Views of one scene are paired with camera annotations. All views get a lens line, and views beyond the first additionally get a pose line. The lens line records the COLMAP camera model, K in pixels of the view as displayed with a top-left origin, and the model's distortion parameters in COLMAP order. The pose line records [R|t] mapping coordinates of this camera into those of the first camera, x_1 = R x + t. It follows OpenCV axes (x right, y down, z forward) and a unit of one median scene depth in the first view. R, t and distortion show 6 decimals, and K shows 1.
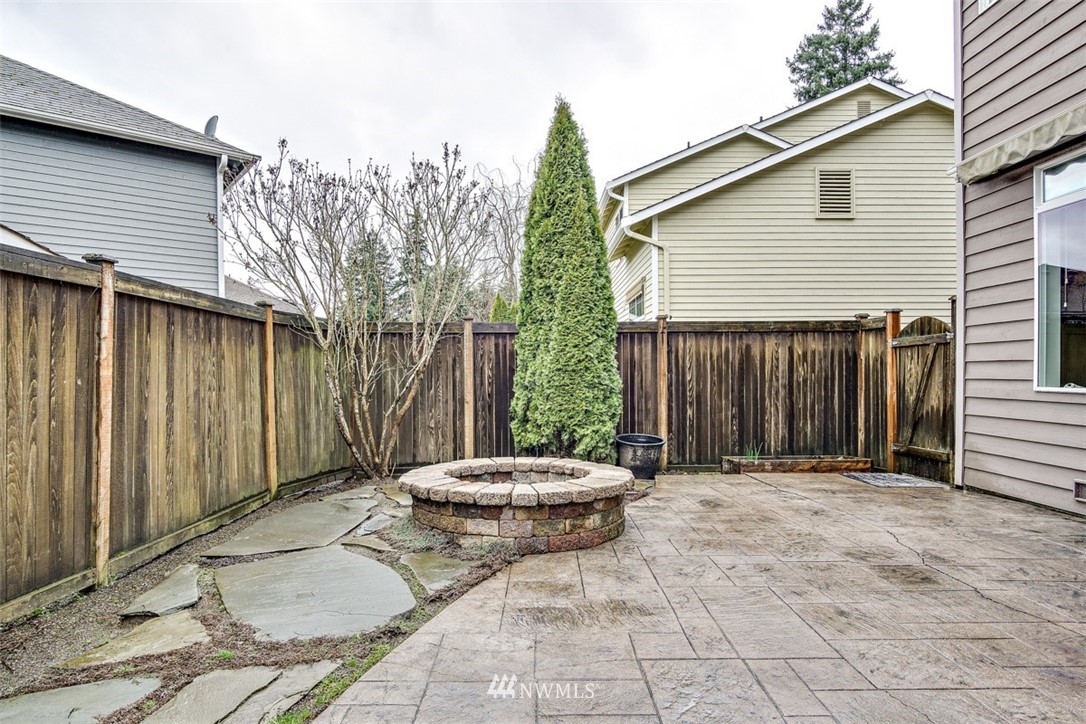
lens RADIAL K [[591.7, 0, 525.9], [0, 591.7, 373.2], [0, 0, 1]] dist [-0.028010, 0.000110]
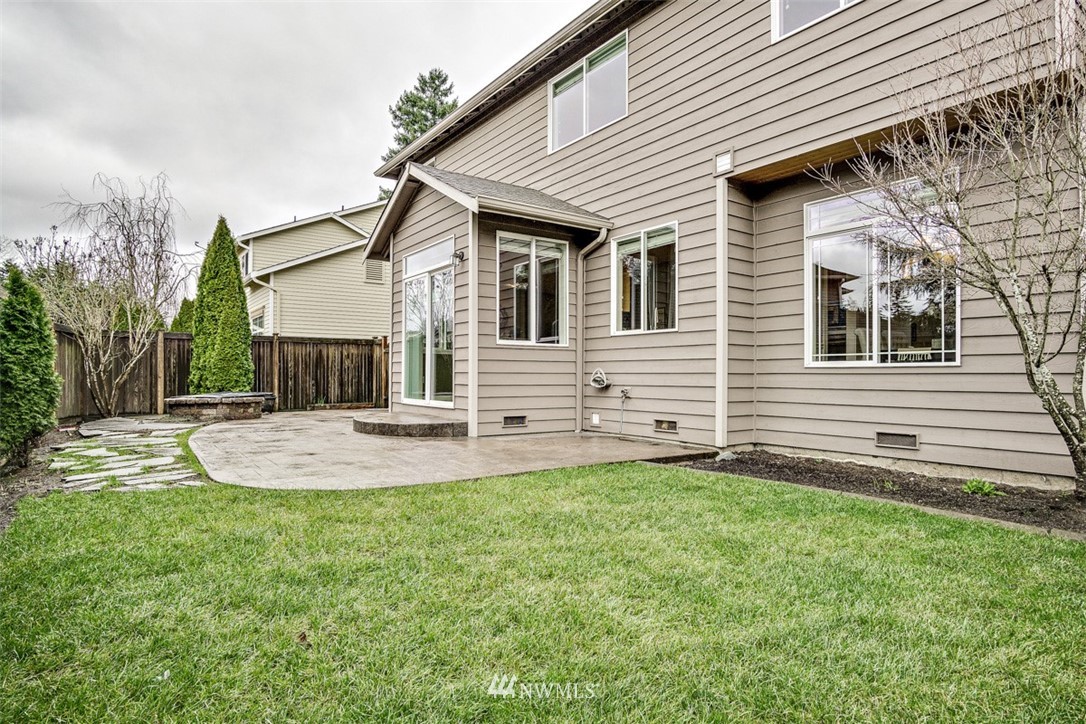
lens RADIAL K [[591.7, 0, 525.9], [0, 591.7, 373.2], [0, 0, 1]] dist [-0.028010, 0.000110]
pose [[0.806616, 0.007492, 0.591028, -0.249321], [-0.005346, 0.999971, -0.005380, 0.040465], [-0.591051, 0.001180, 0.806633, -1.048105]]
